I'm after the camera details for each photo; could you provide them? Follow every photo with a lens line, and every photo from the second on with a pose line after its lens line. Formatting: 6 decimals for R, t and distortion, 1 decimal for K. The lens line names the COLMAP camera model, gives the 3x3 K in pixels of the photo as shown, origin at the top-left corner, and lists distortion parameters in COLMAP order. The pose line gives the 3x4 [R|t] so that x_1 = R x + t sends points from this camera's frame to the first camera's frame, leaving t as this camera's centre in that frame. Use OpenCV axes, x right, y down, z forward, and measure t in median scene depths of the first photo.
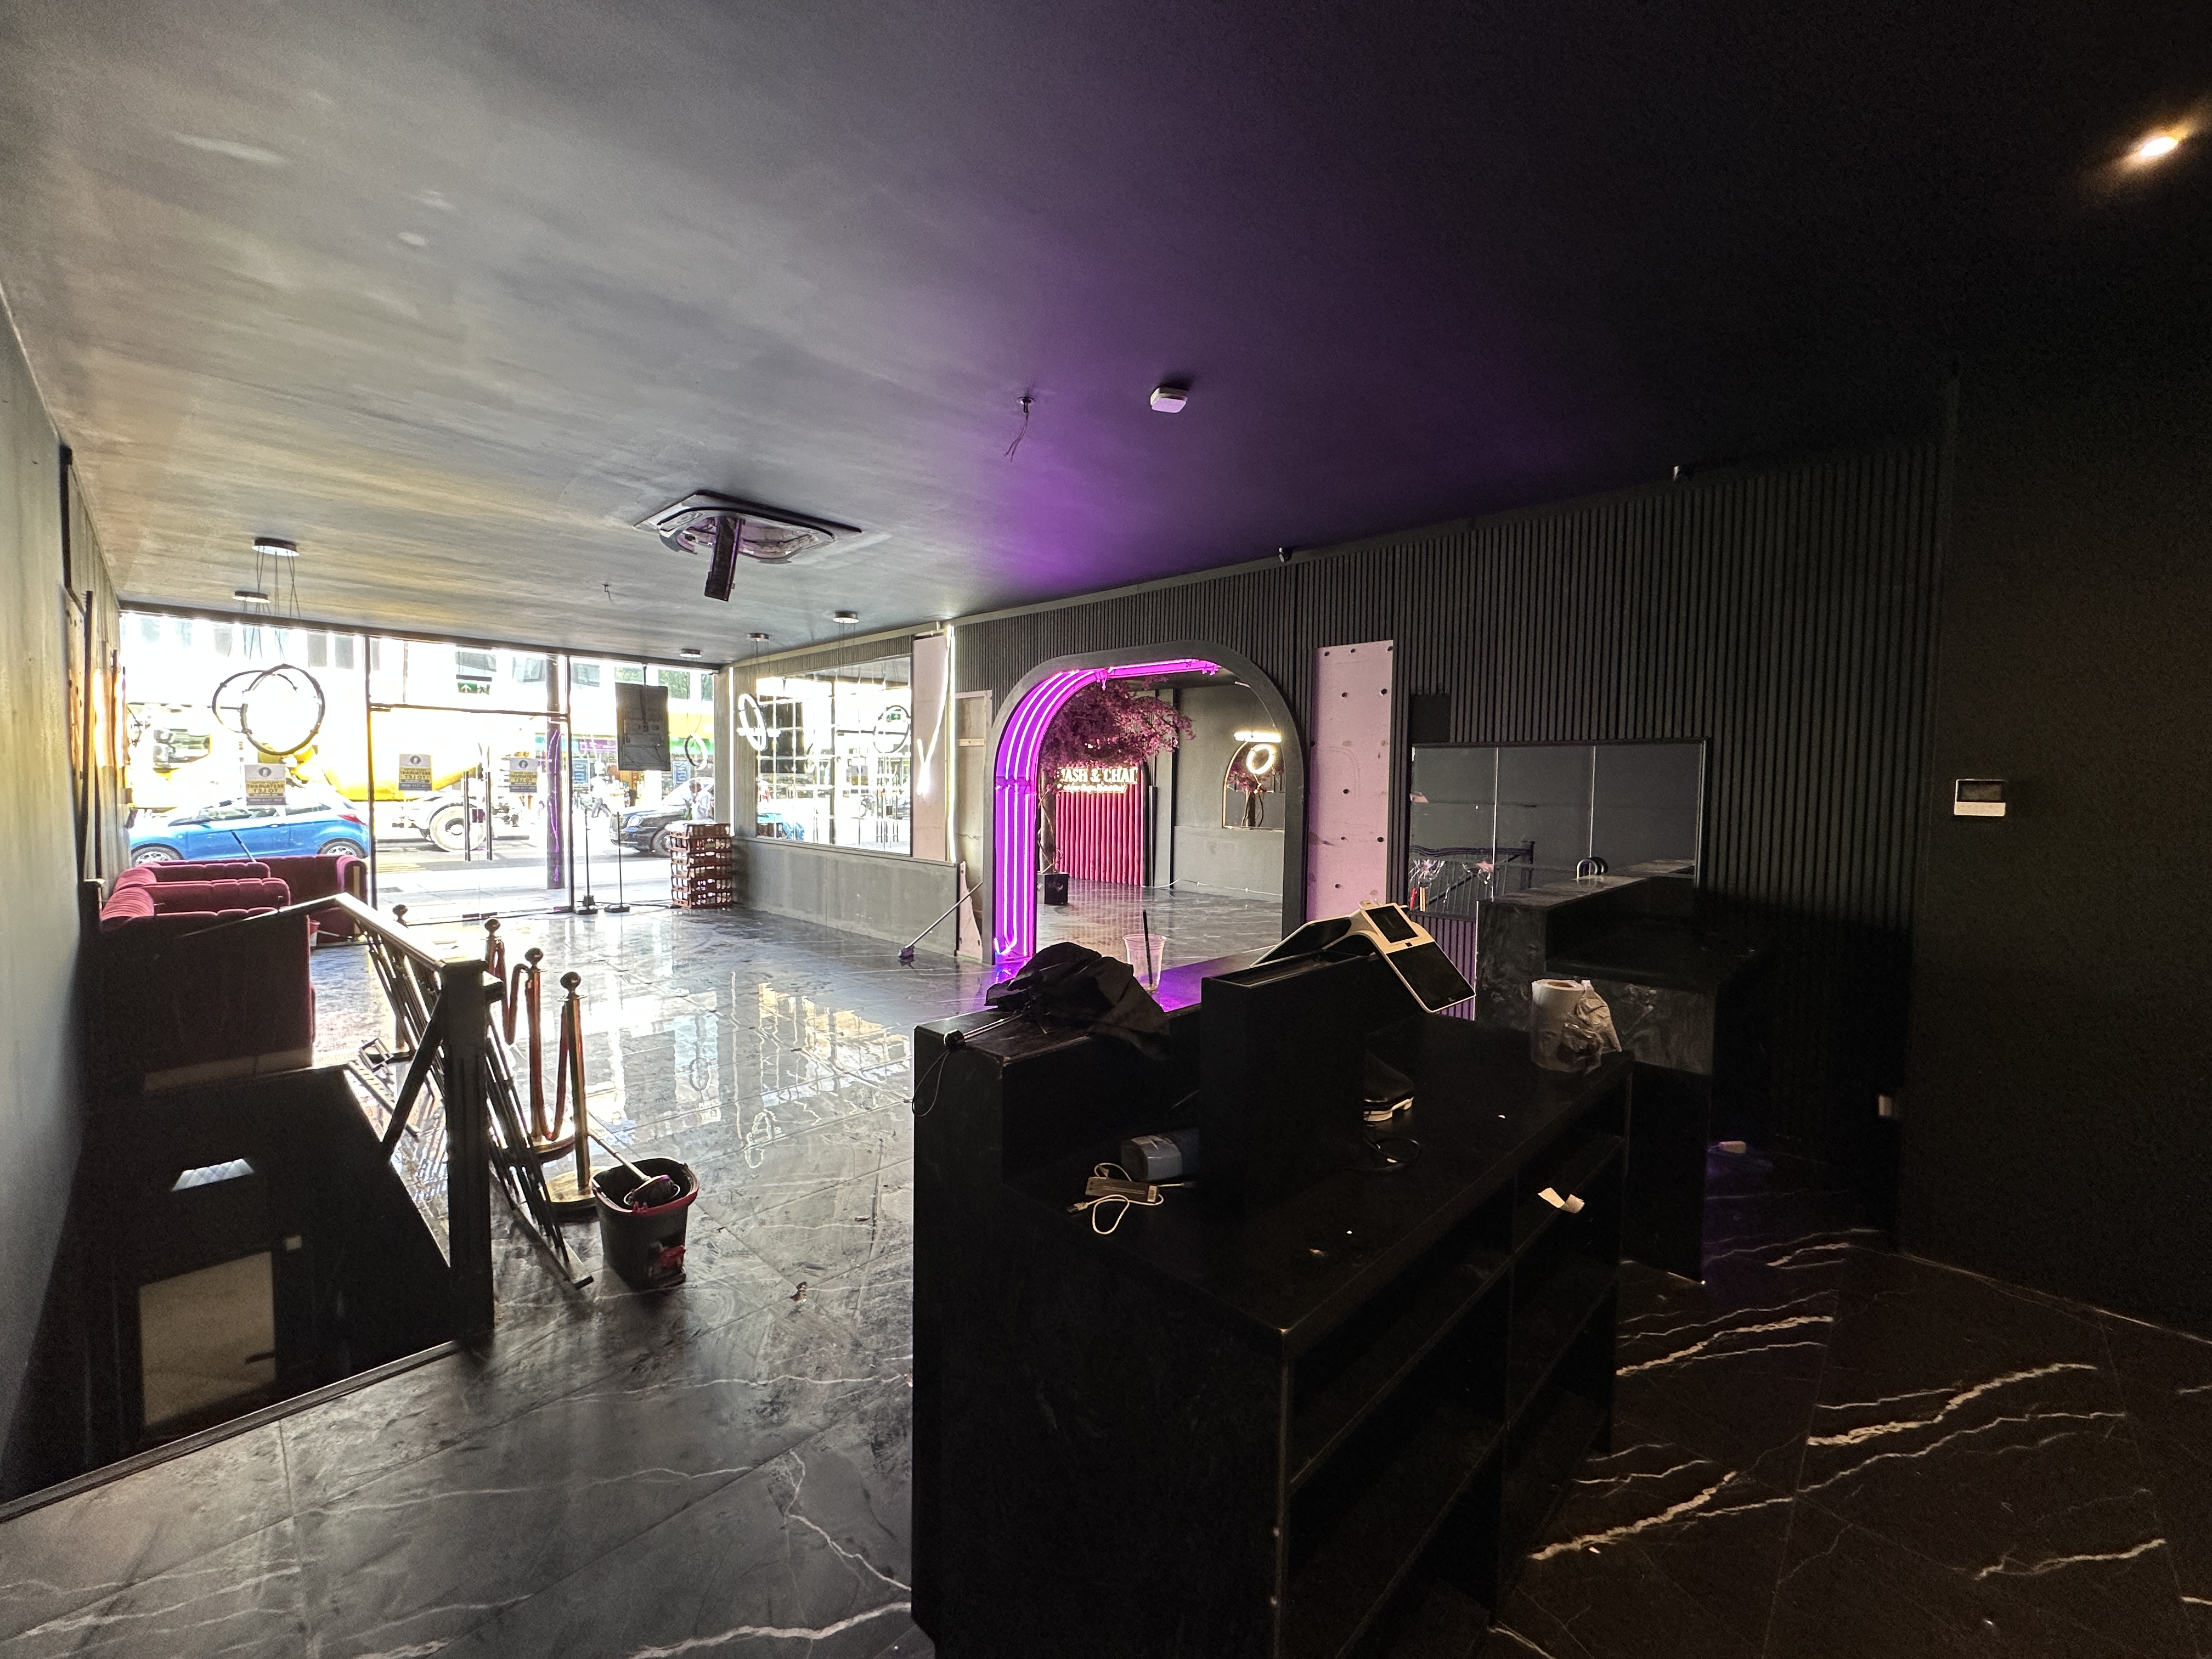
lens RADIAL K [[888.3, 0, 1097.3], [0, 888.3, 827.6], [0, 0, 1]] dist [0.002219, -0.000041]
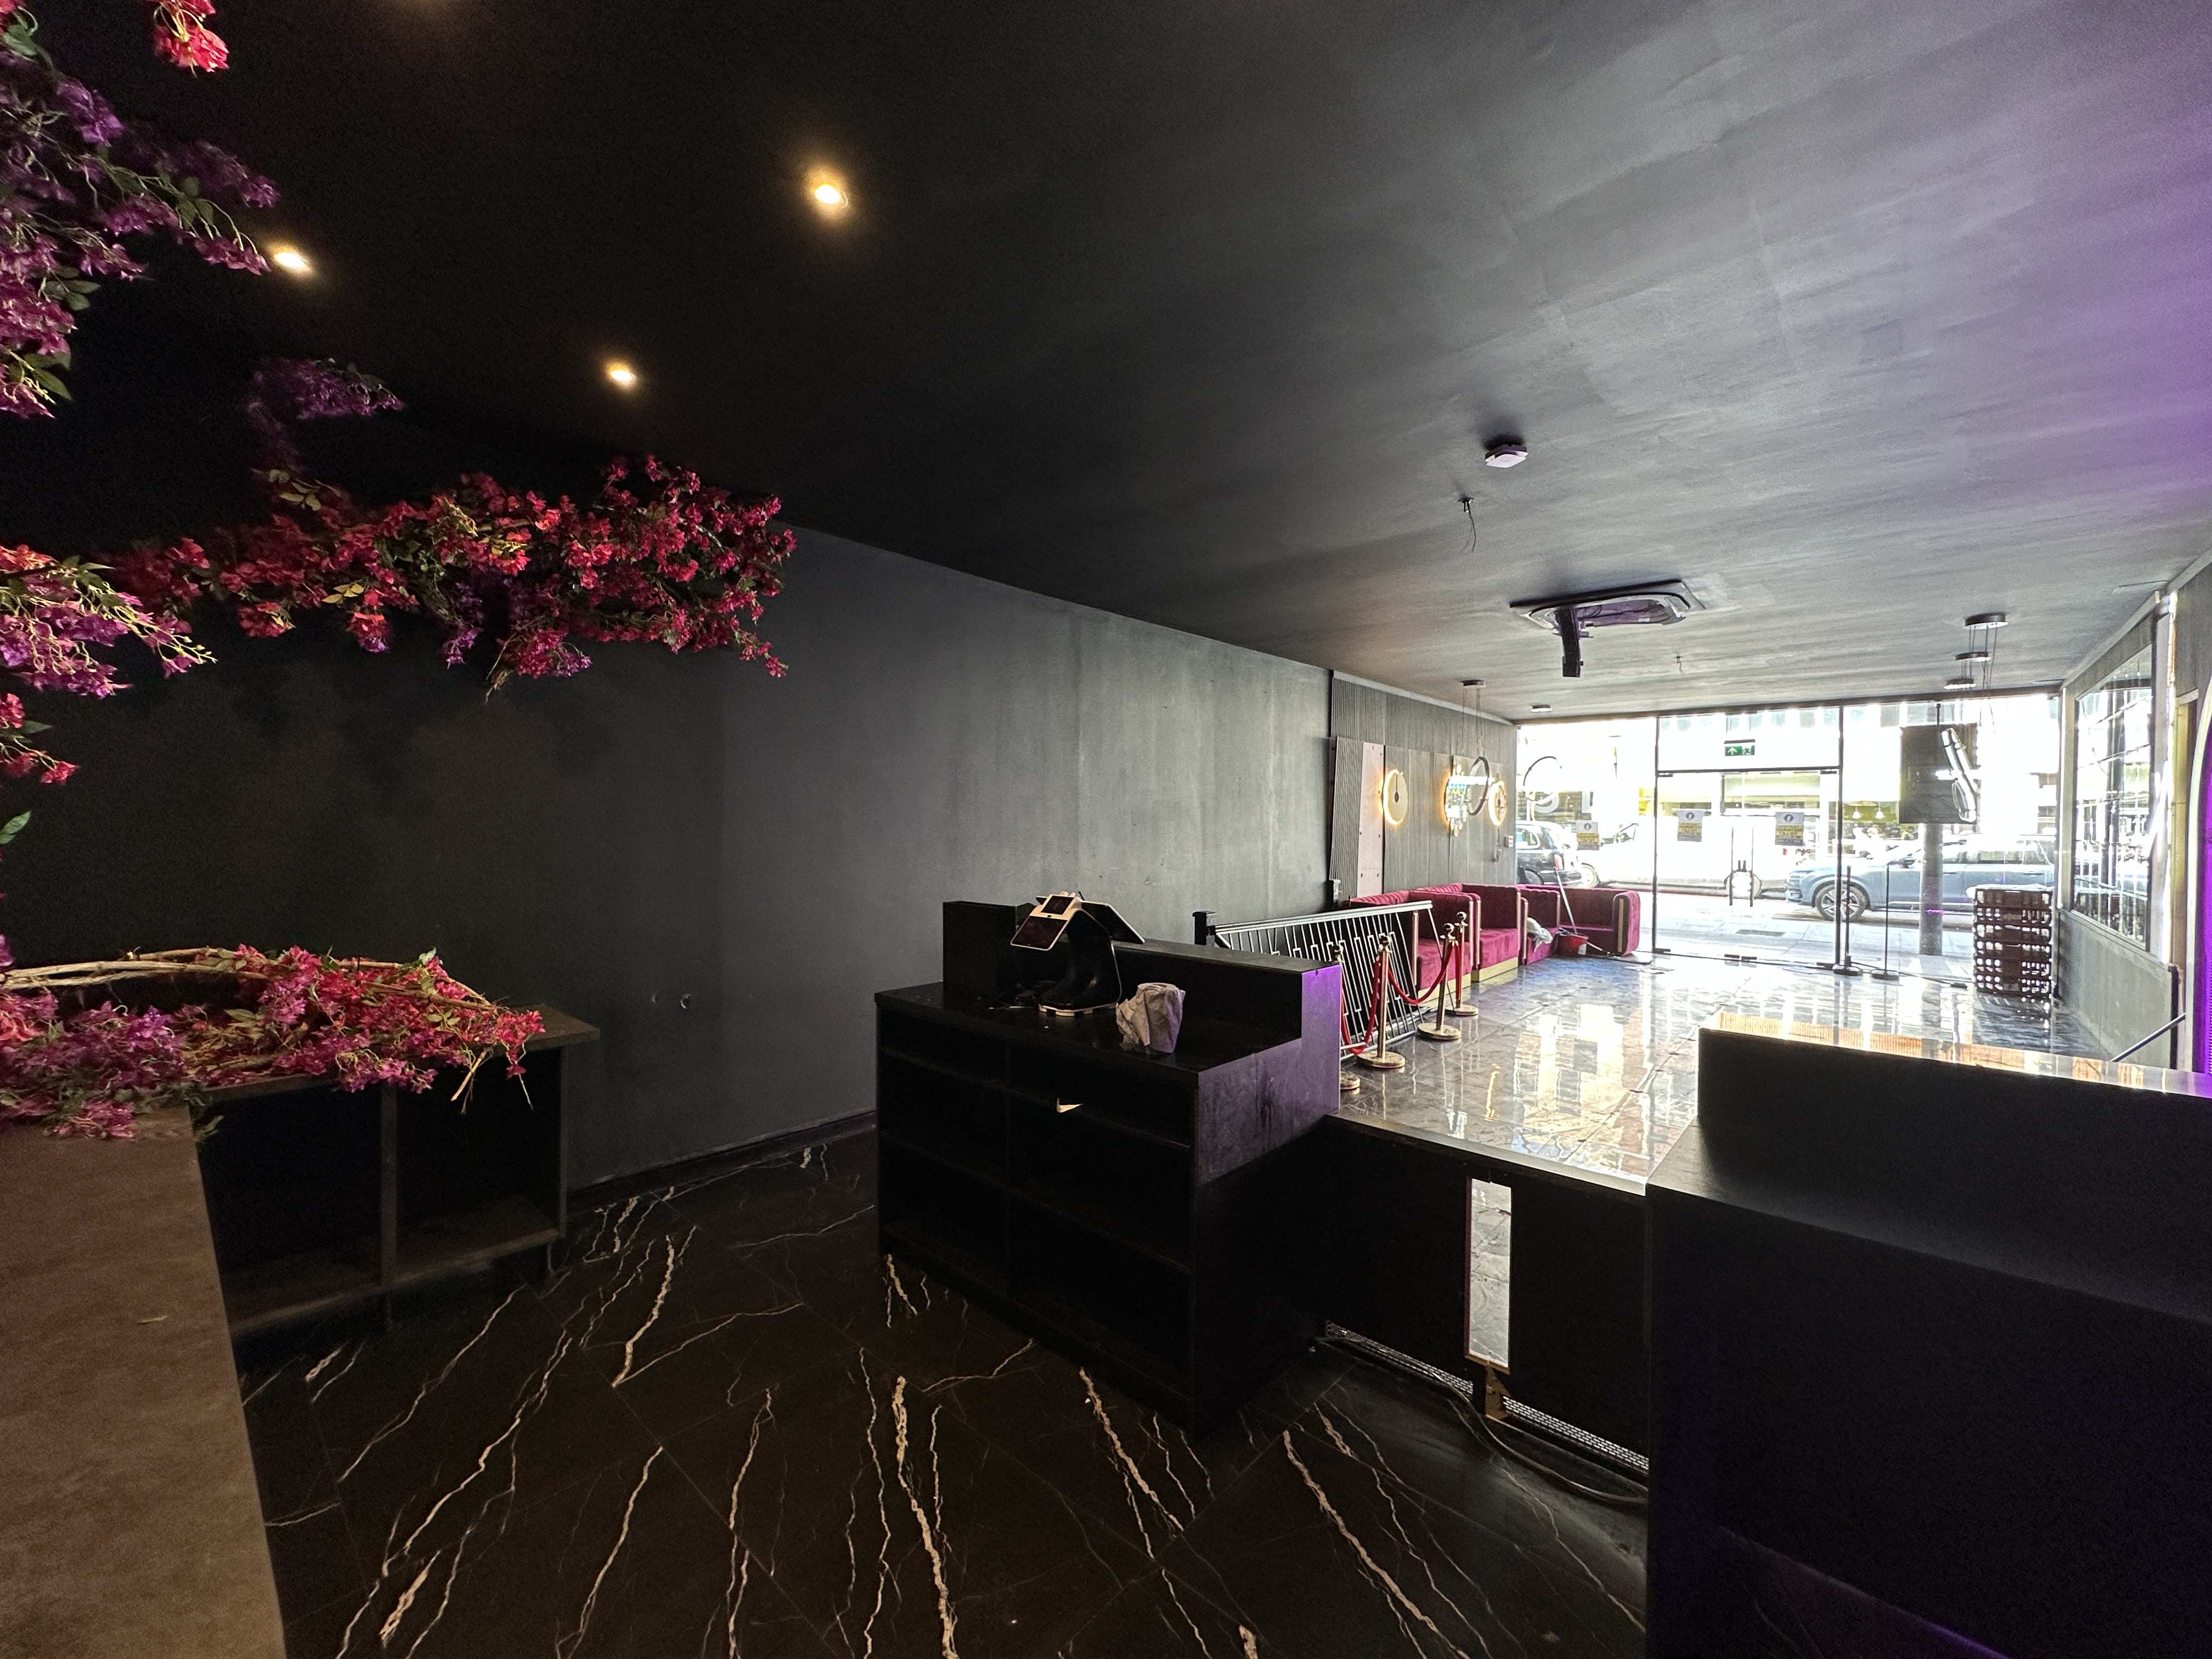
lens RADIAL K [[888.3, 0, 1100.0], [0, 888.3, 825.6], [0, 0, 1]] dist [0.002219, -0.000041]
pose [[0.011410, -0.003563, -0.999929, 0.392537], [-0.062174, 0.998056, -0.004266, -0.008873], [0.998000, 0.062218, 0.011167, 0.196976]]
